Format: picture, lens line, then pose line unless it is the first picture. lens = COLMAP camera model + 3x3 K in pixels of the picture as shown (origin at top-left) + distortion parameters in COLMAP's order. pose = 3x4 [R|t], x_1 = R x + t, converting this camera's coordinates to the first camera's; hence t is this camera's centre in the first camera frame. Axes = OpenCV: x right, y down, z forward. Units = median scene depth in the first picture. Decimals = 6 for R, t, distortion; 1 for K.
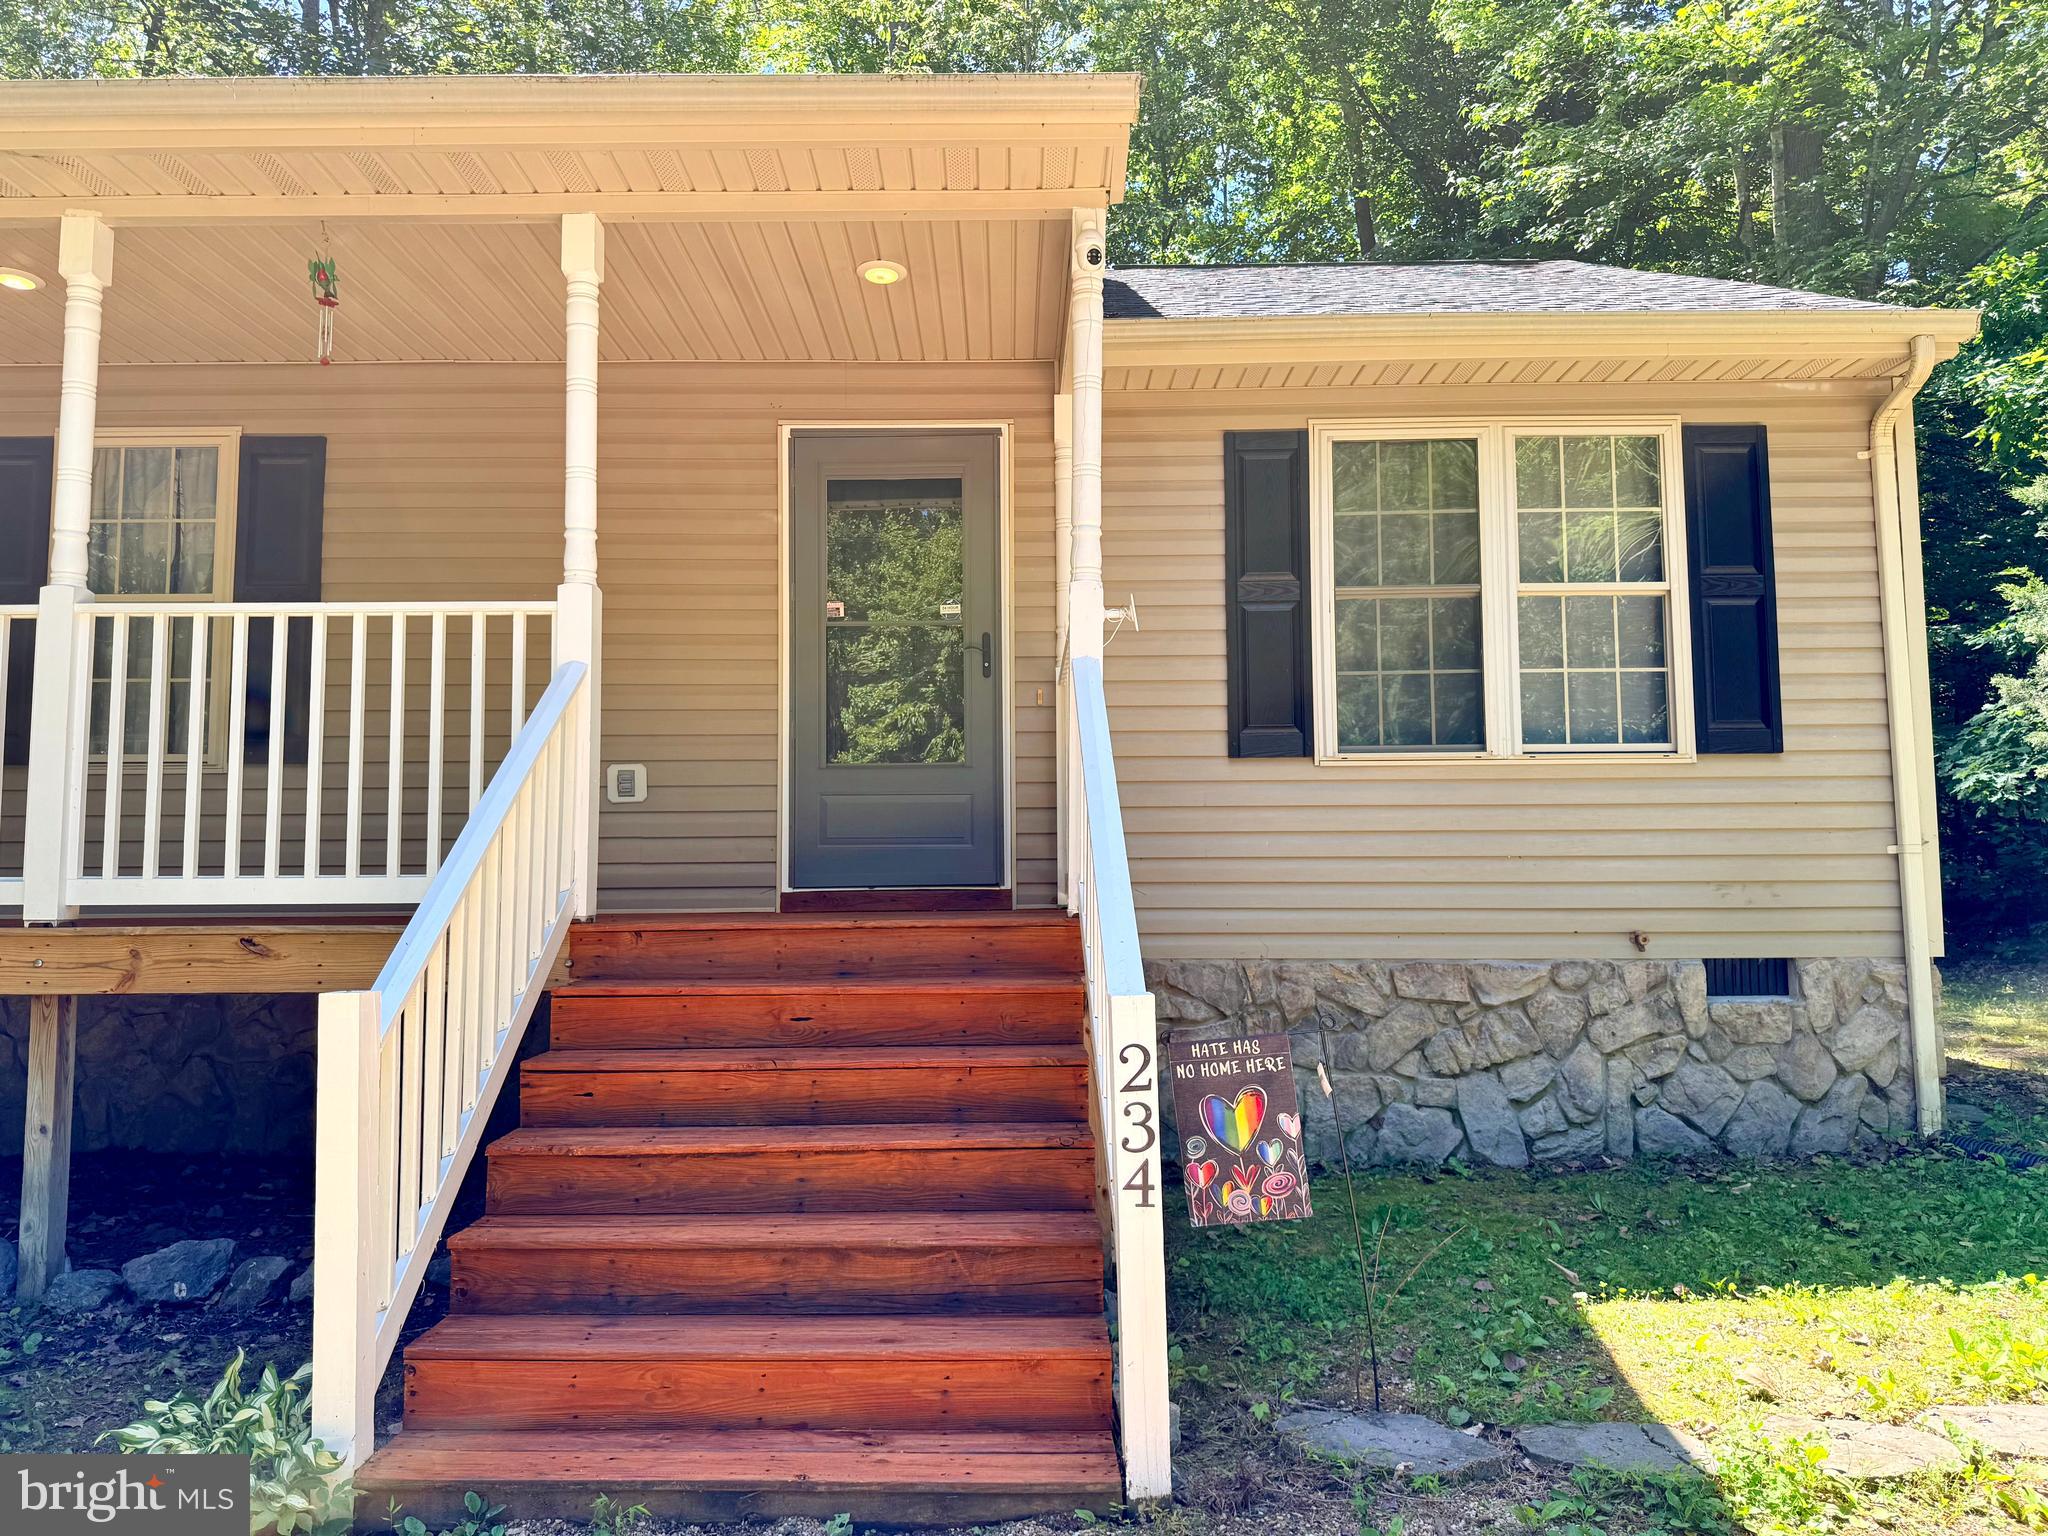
lens RADIAL K [[1439.2, 0, 1016.0], [0, 1439.2, 771.5], [0, 0, 1]] dist [0.064711, -0.079317]
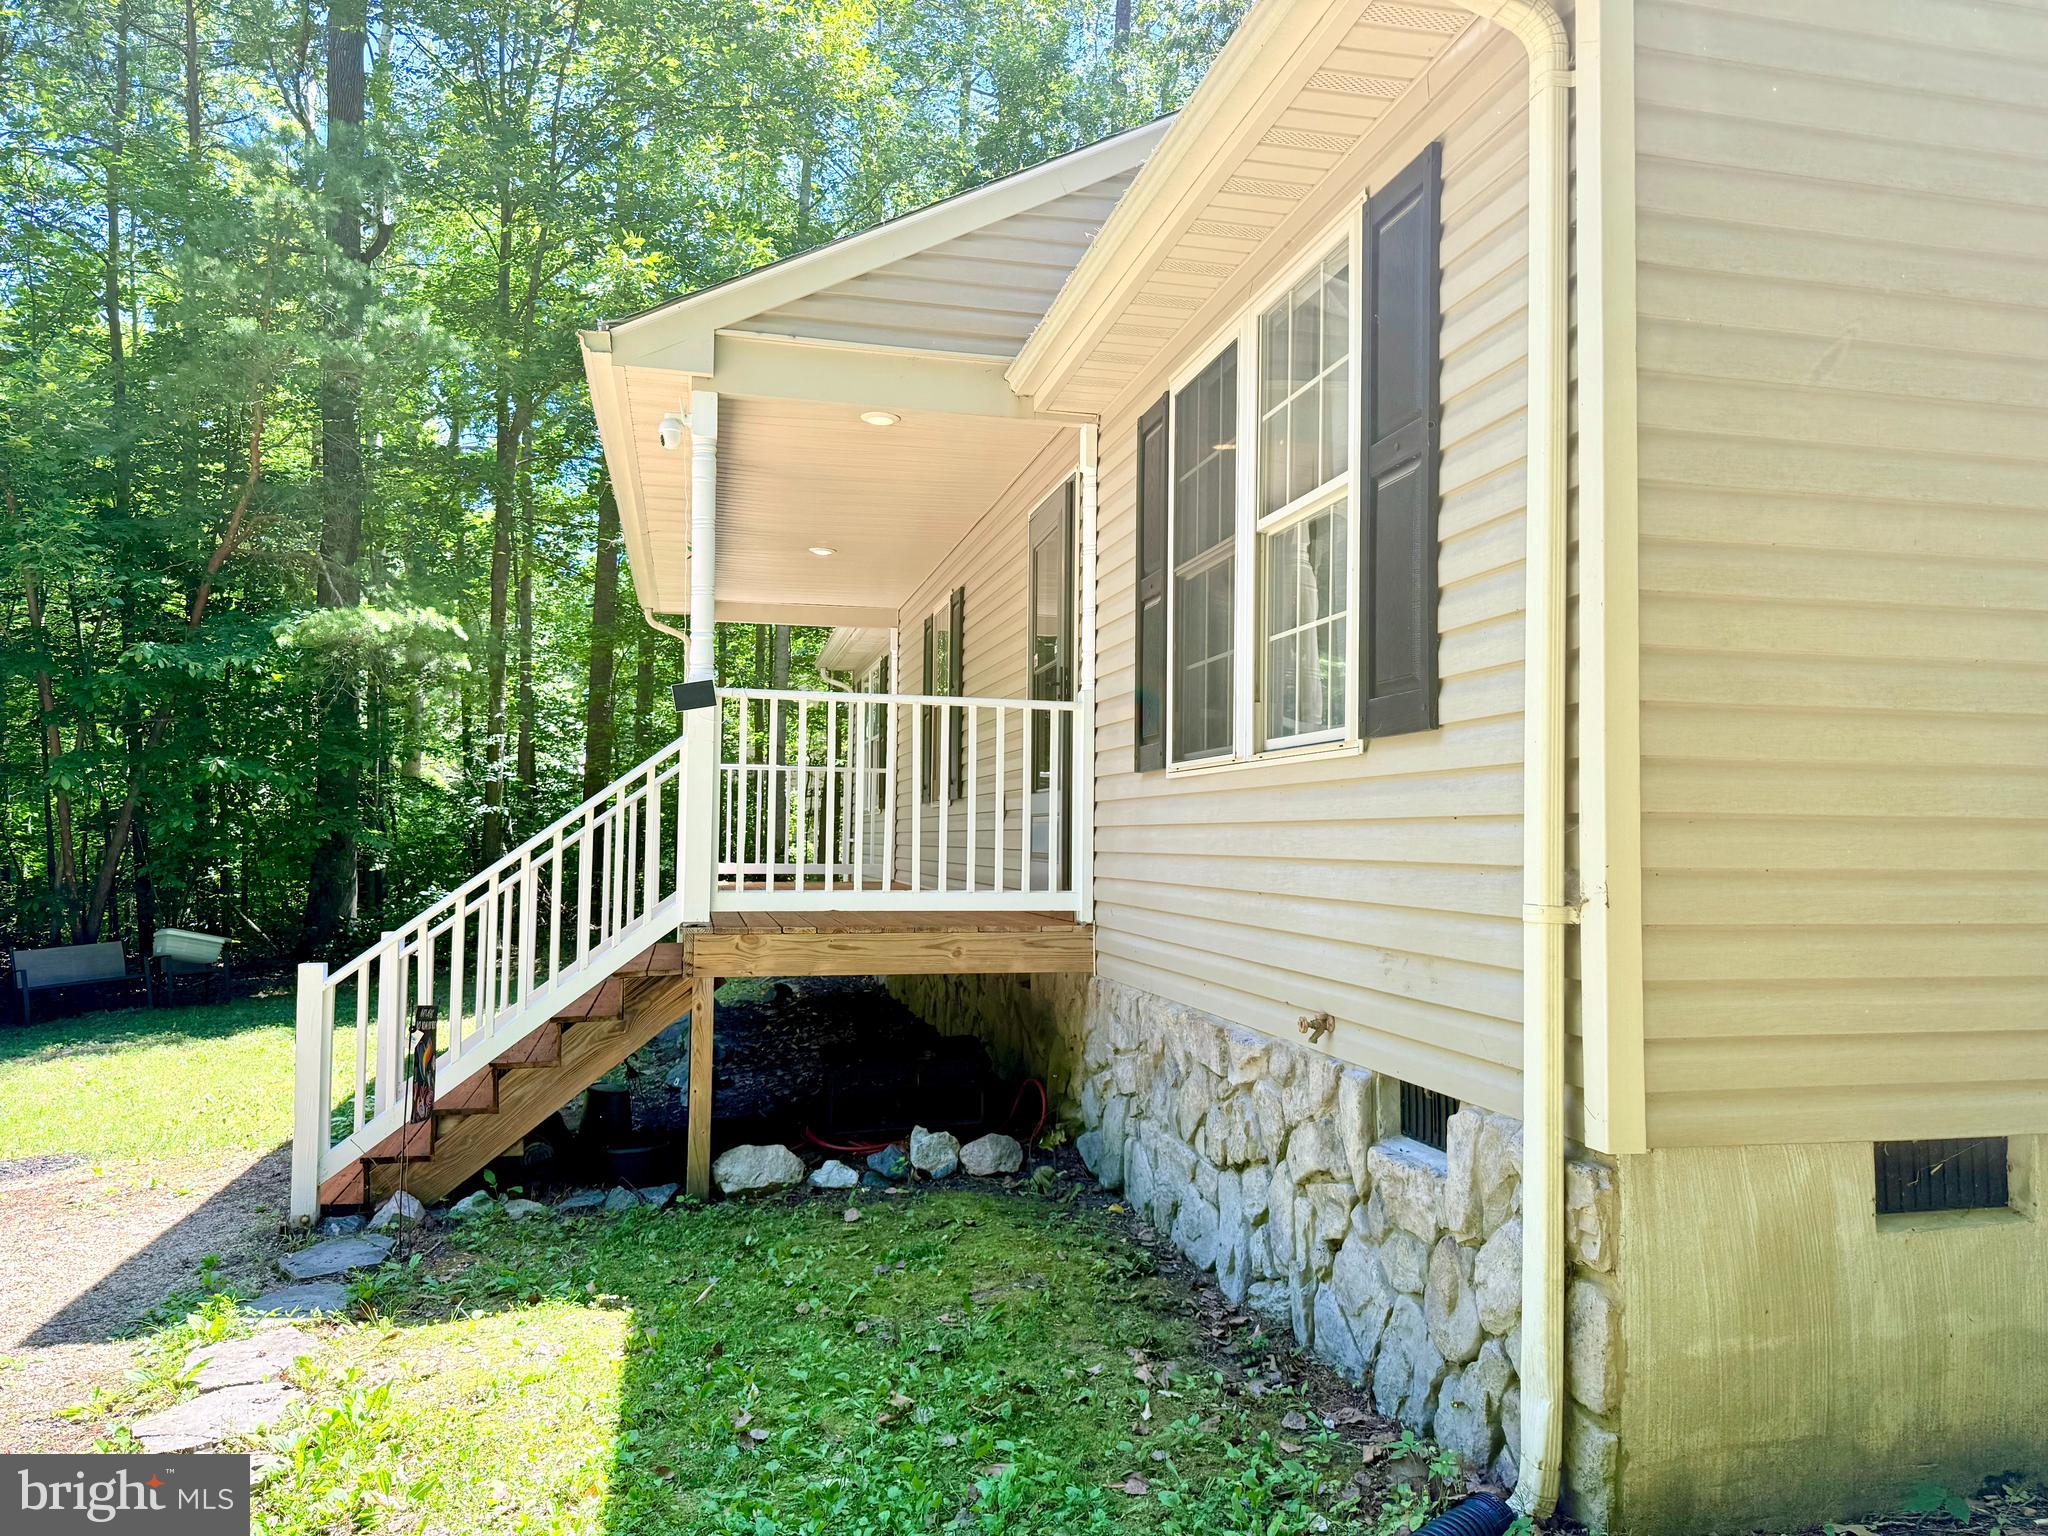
lens RADIAL K [[1439.2, 0, 1023.8], [0, 1439.2, 770.2], [0, 0, 1]] dist [0.064711, -0.079317]
pose [[0.220329, -0.038434, -0.974668, 1.053611], [0.068129, 0.997390, -0.023929, 0.005574], [0.973043, -0.061131, 0.222372, 0.734677]]
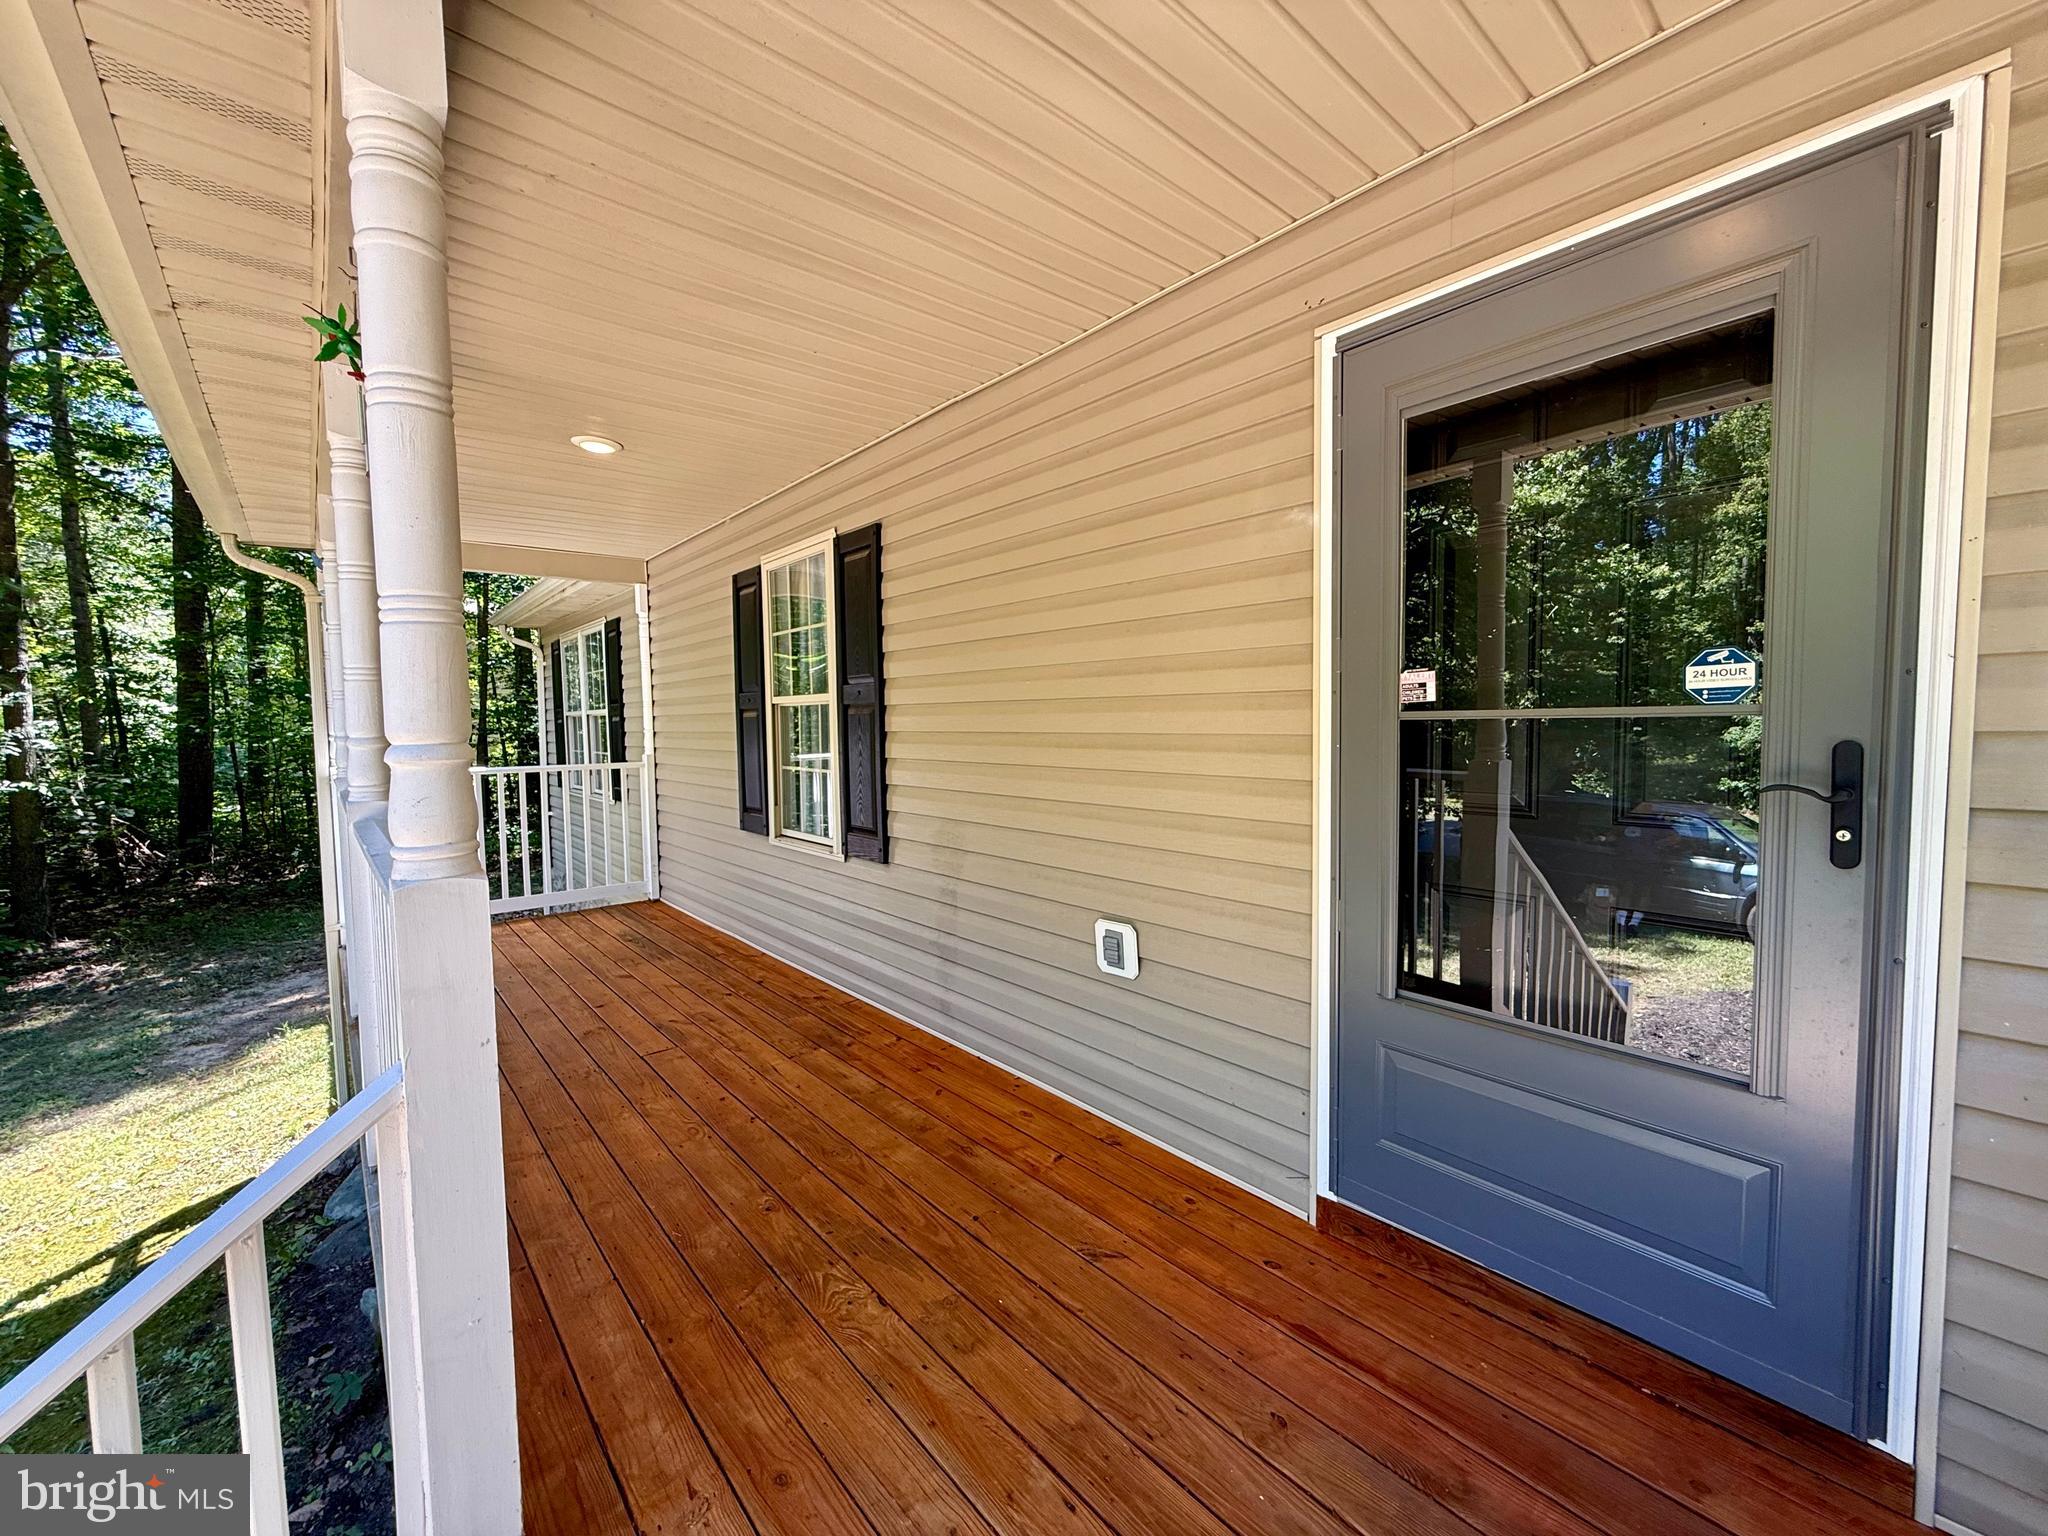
lens RADIAL K [[819.8, 0, 1015.1], [0, 819.8, 768.6], [0, 0, 1]] dist [0.001432, 0.000484]
pose [[0.653409, 0.039672, -0.755965, -0.001630], [0.078144, 0.989756, 0.119484, -0.132015], [0.752961, -0.137146, 0.643615, 0.725909]]
